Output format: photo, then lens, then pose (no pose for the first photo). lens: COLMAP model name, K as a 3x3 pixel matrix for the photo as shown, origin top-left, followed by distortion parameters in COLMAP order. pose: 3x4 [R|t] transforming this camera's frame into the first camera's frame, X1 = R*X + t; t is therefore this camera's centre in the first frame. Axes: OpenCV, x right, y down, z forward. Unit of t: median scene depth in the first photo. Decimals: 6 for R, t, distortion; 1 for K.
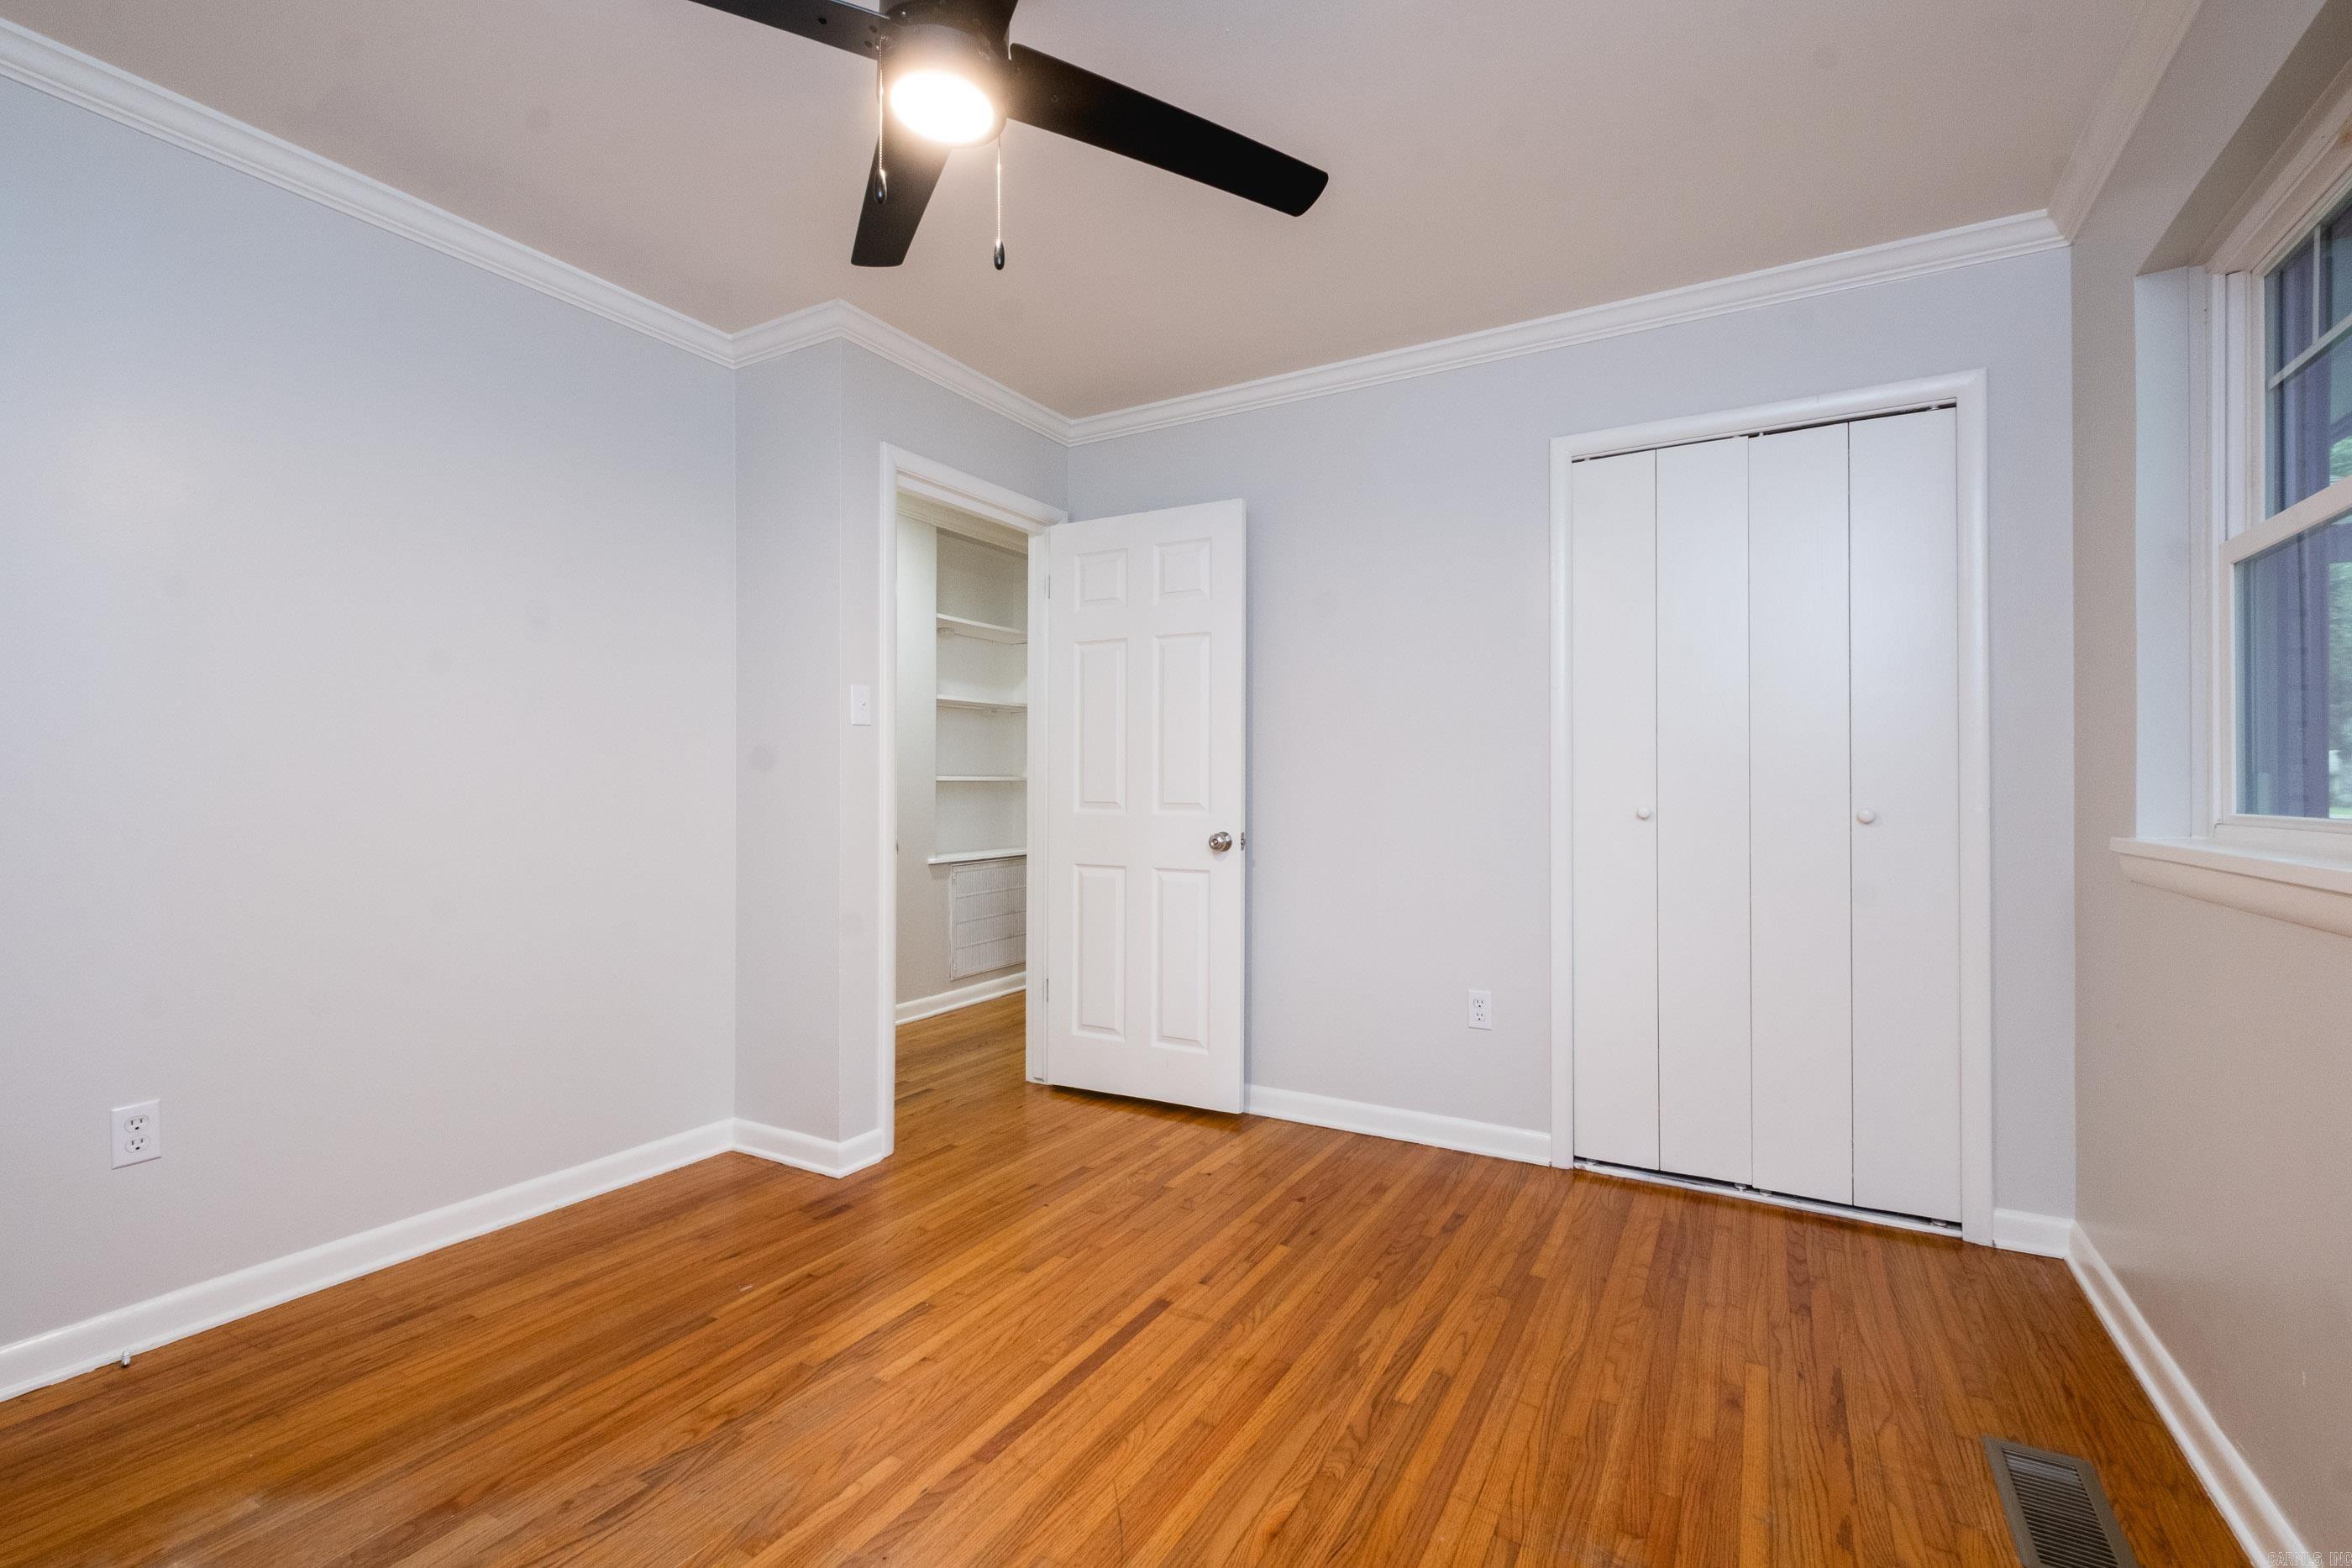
lens RADIAL K [[1000.9, 0, 1177.2], [0, 1000.9, 783.2], [0, 0, 1]] dist [0.011729, -0.006126]
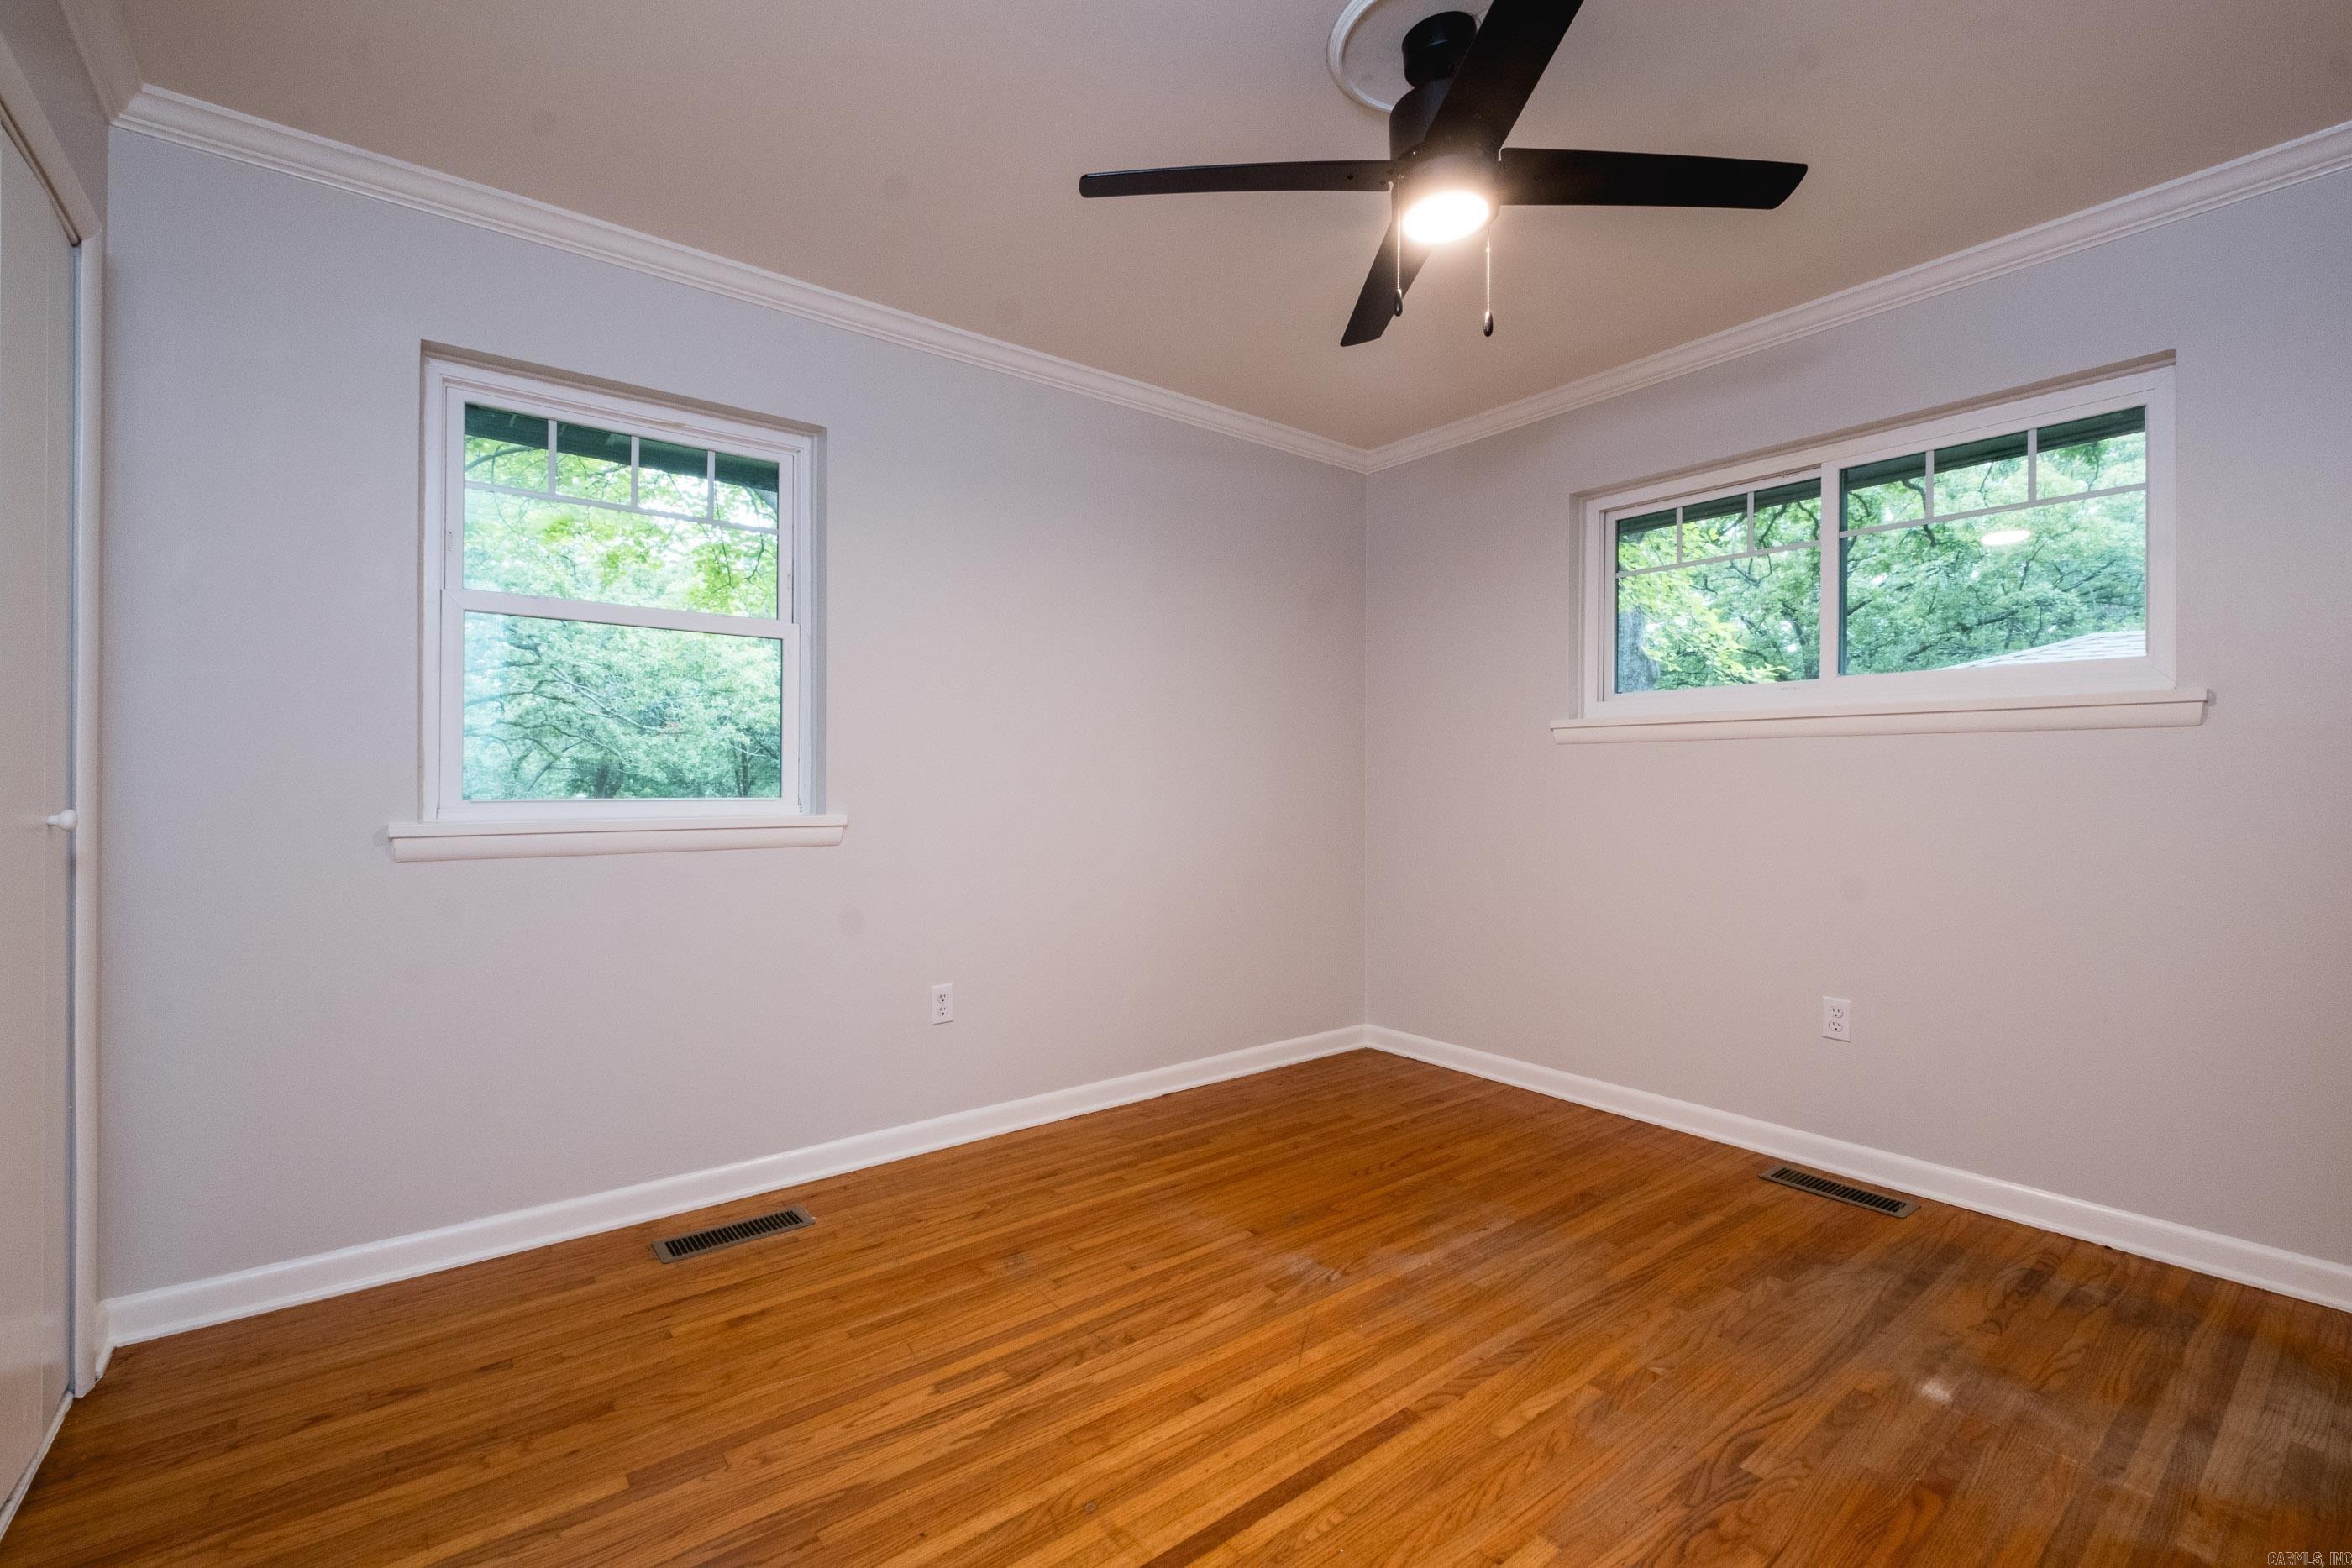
lens RADIAL K [[1000.9, 0, 1177.2], [0, 1000.9, 783.2], [0, 0, 1]] dist [0.011729, -0.006126]
pose [[-0.925929, -0.001523, 0.377694, -0.327277], [-0.002107, 0.999997, -0.001133, 0.001581], [-0.377691, -0.001845, -0.925930, 1.867667]]
